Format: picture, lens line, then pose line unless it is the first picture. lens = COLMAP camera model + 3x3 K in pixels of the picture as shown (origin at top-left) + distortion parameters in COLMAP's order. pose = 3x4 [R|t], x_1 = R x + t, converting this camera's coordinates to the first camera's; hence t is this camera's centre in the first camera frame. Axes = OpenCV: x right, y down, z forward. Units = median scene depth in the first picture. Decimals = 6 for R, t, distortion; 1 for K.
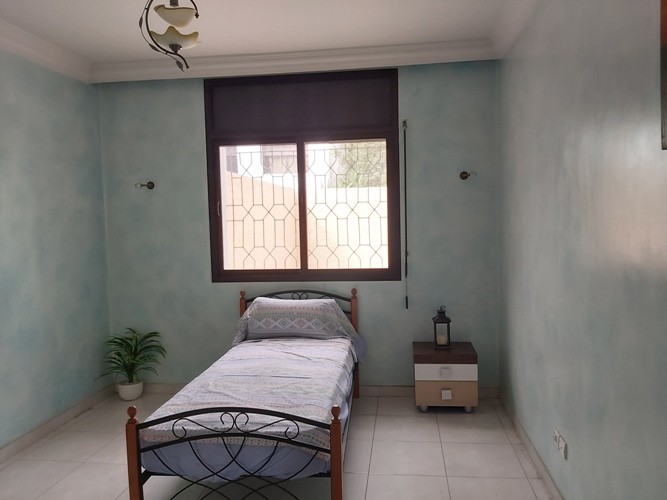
lens RADIAL K [[510.2, 0, 360.3], [0, 510.2, 255.3], [0, 0, 1]] dist [0.008382, 0.000982]
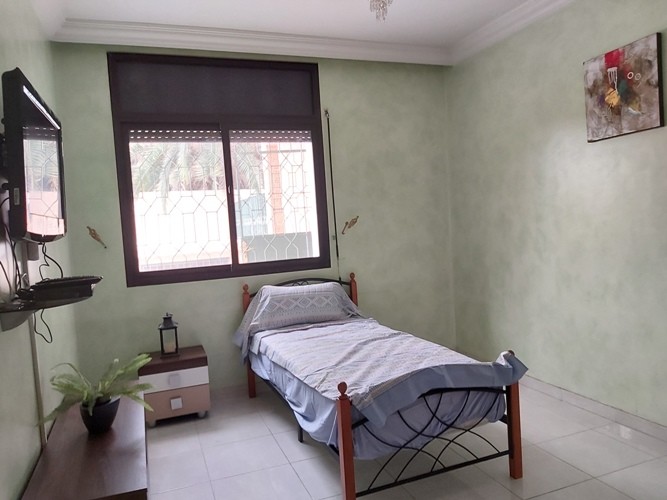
lens RADIAL K [[510.2, 0, 330.7], [0, 510.2, 247.1], [0, 0, 1]] dist [0.008382, 0.000982]
pose [[0.887299, -0.057086, 0.457649, -0.403976], [0.065564, 0.997845, -0.002648, 0.010330], [-0.456511, 0.032355, 0.889129, 0.077843]]
